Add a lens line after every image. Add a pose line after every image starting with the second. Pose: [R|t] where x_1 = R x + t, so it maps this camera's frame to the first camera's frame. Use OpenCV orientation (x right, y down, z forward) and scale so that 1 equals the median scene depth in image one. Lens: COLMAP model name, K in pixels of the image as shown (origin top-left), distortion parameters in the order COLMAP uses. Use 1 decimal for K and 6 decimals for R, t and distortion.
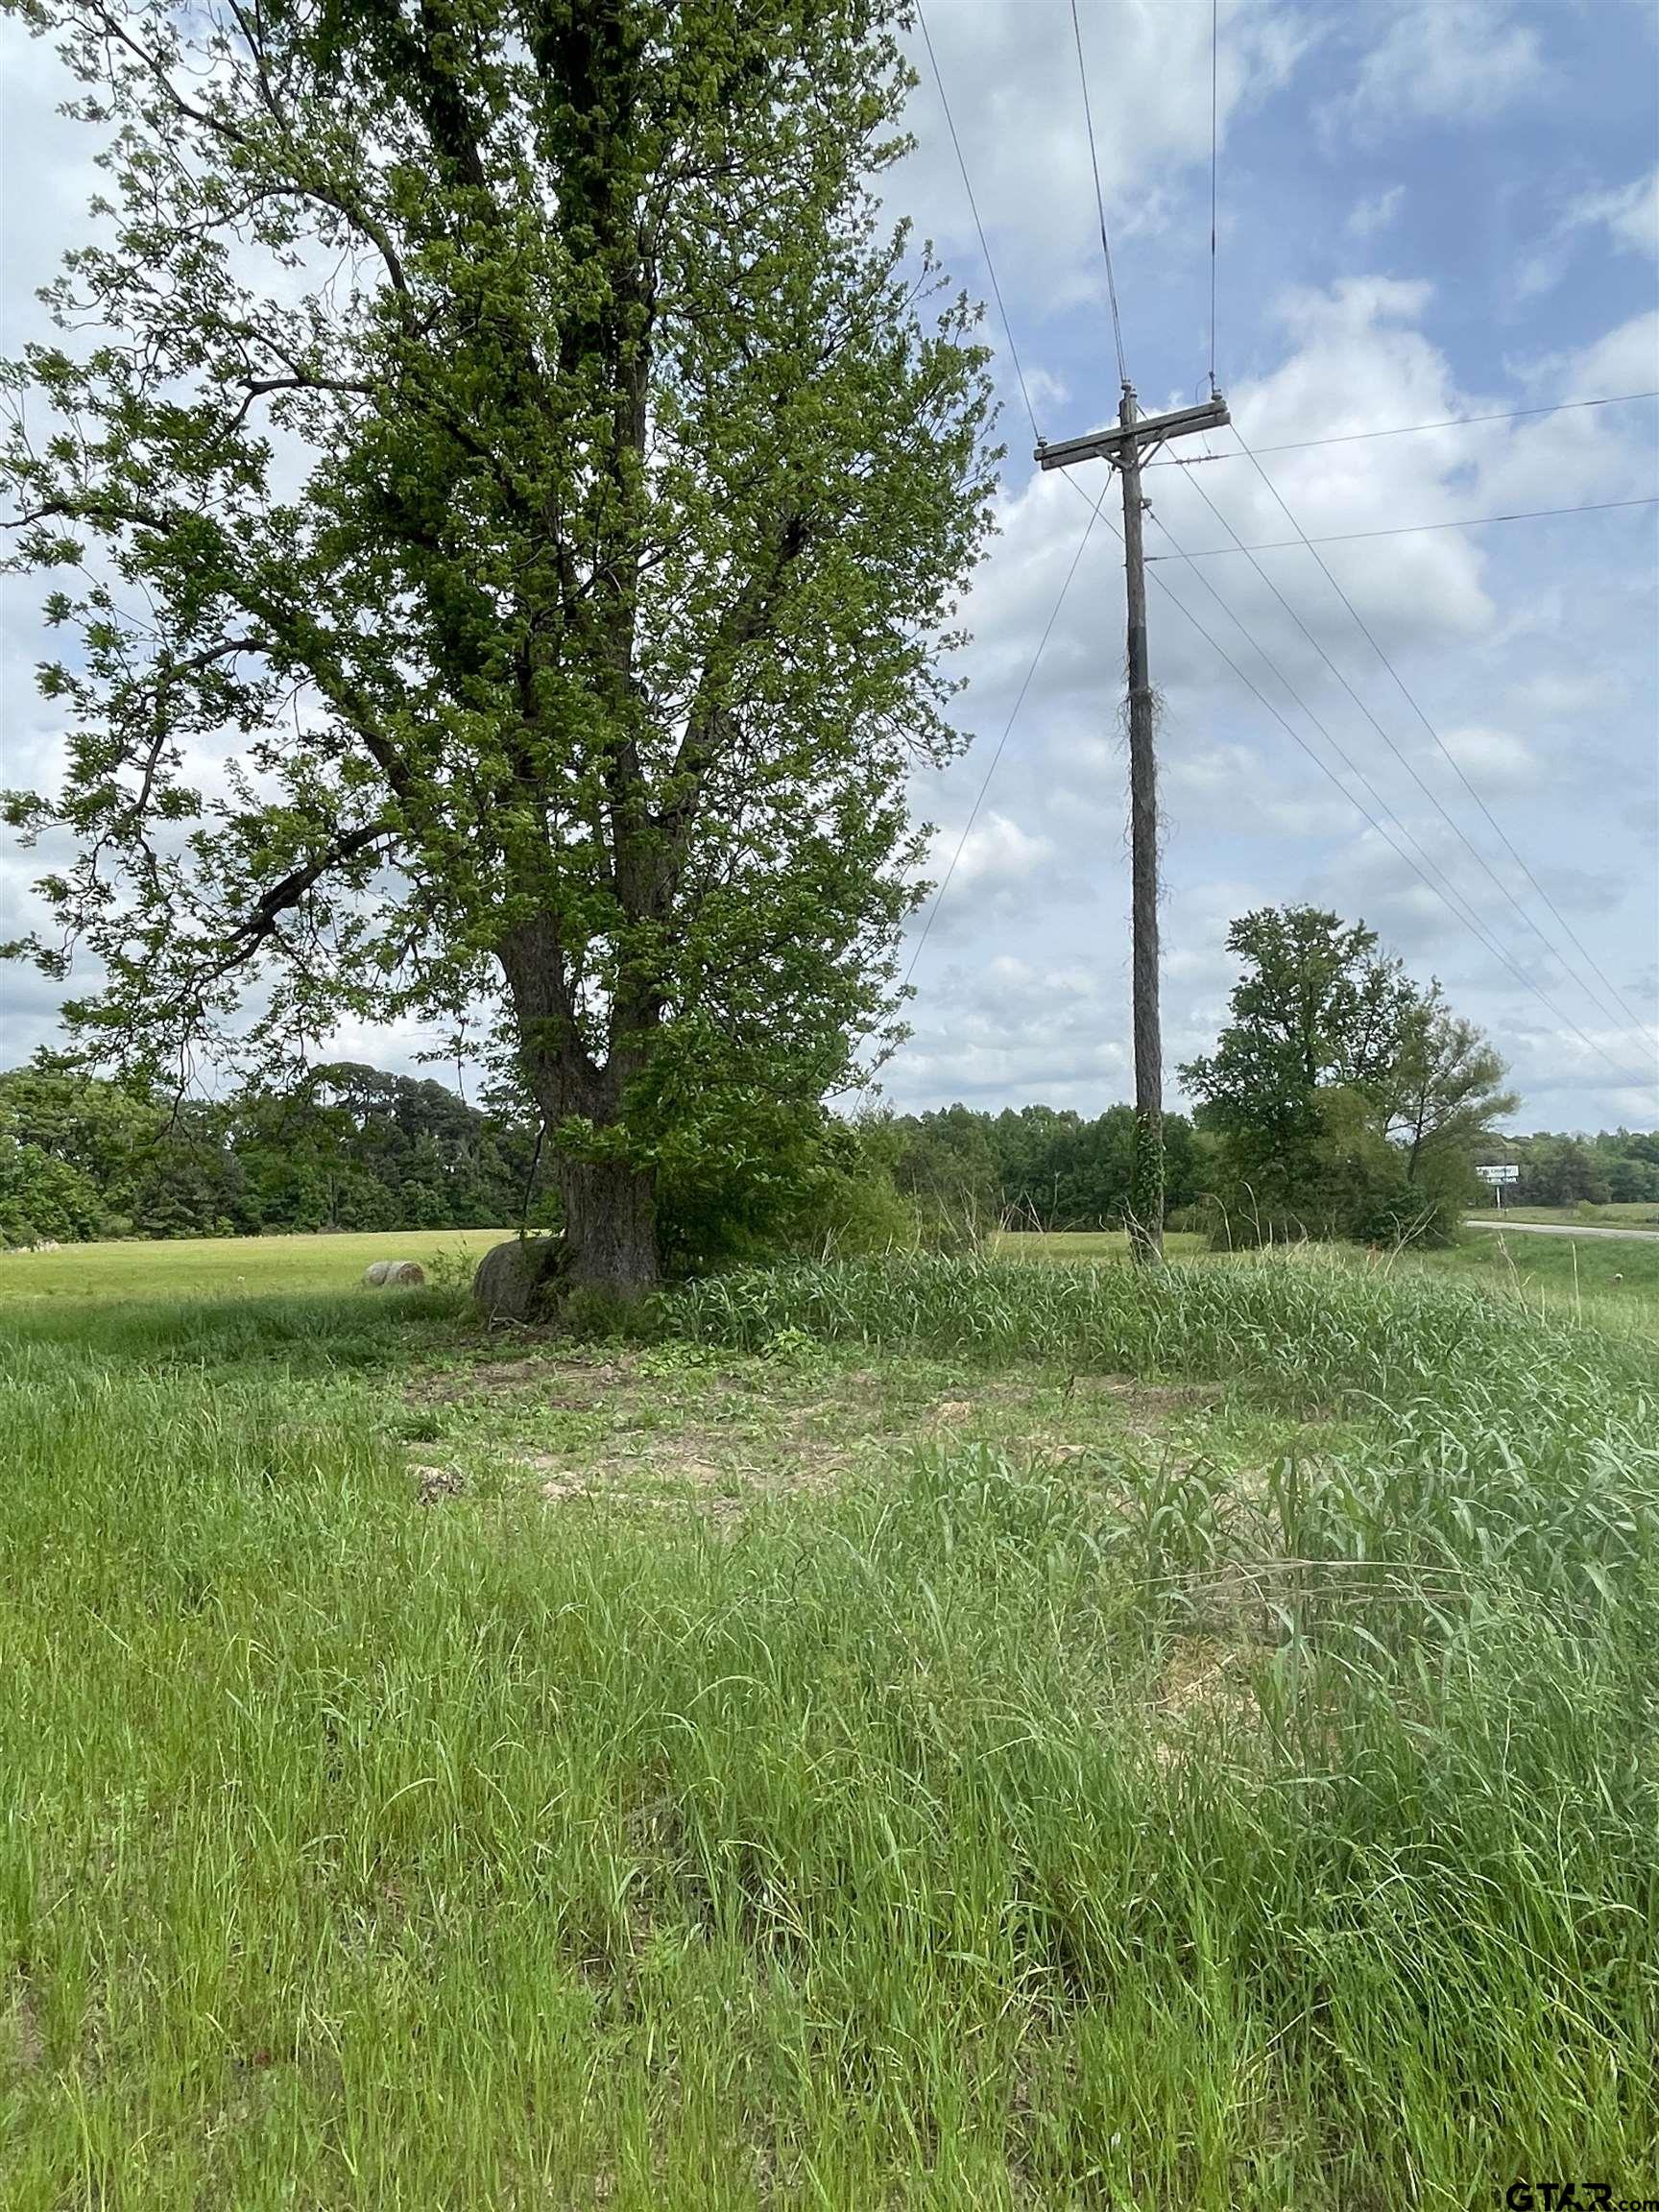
lens RADIAL K [[1466.7, 0, 820.7], [0, 1466.7, 1115.2], [0, 0, 1]] dist [0.001000, -0.004325]
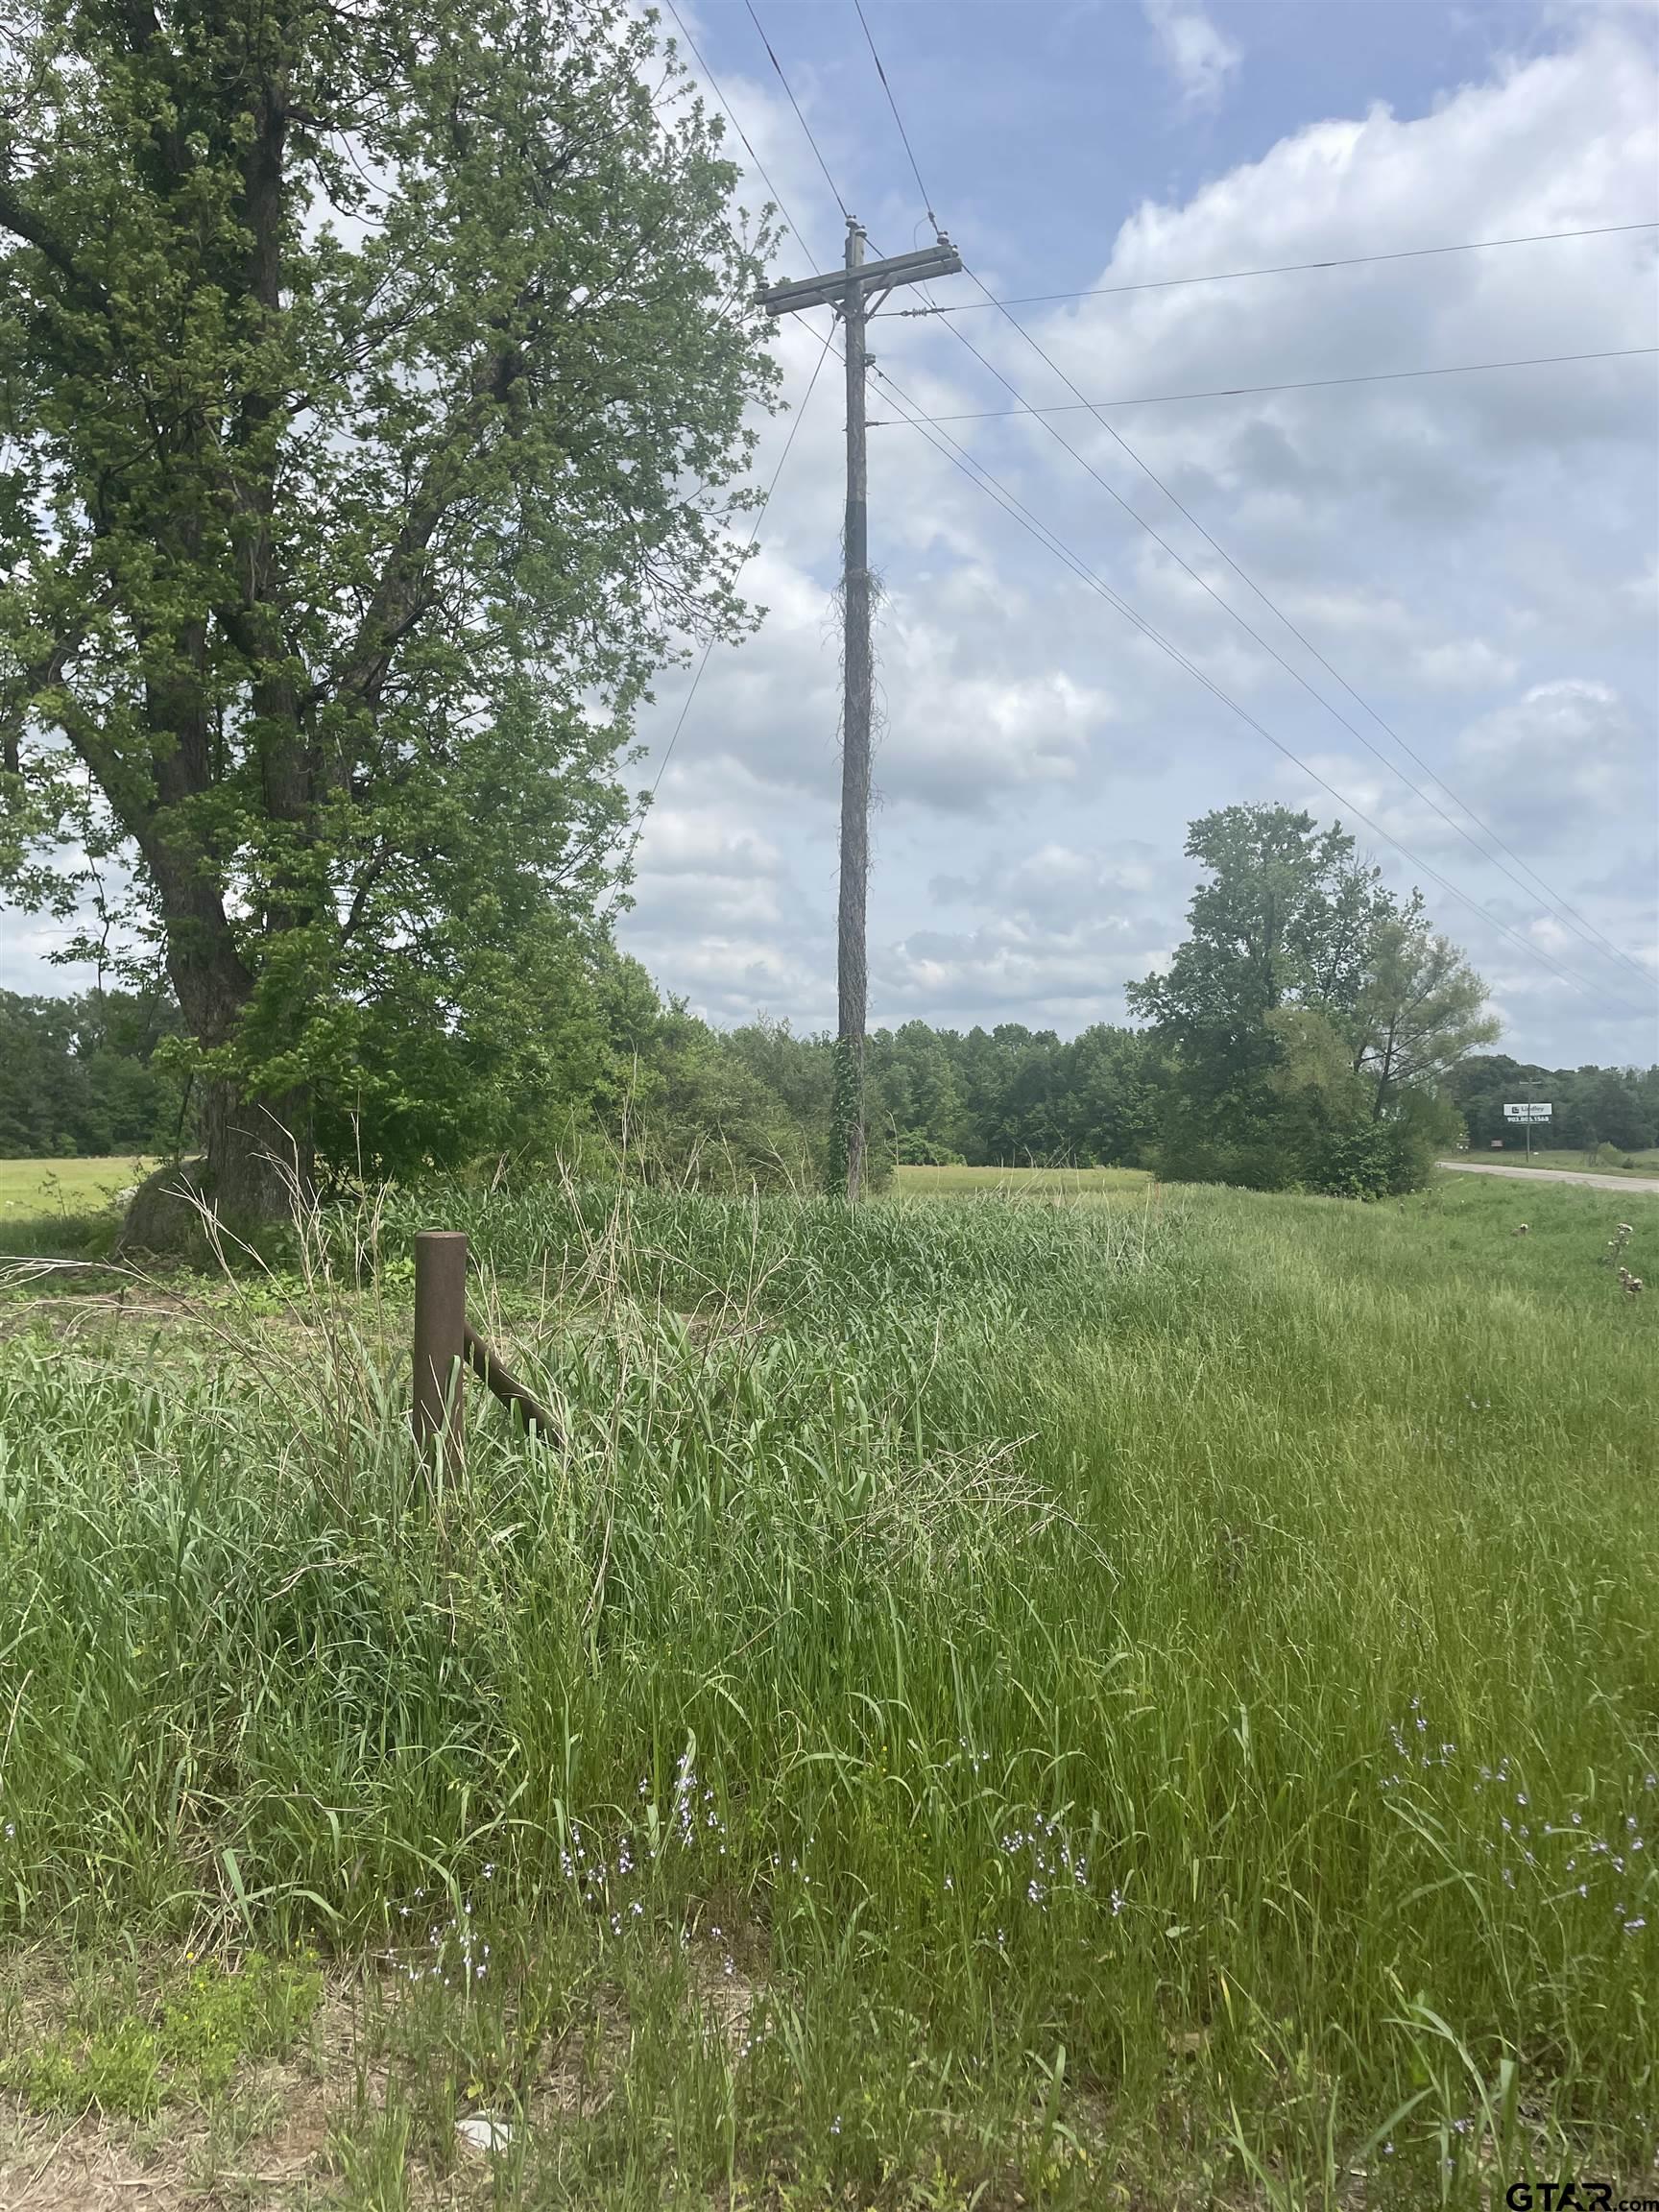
lens RADIAL K [[1665.4, 0, 834.6], [0, 1665.4, 1121.8], [0, 0, 1]] dist [0.098155, -0.114232]
pose [[0.999300, 0.018768, 0.032358, 0.173331], [-0.020498, 0.998330, 0.054010, -0.005680], [-0.031290, -0.054636, 0.998016, -0.060038]]
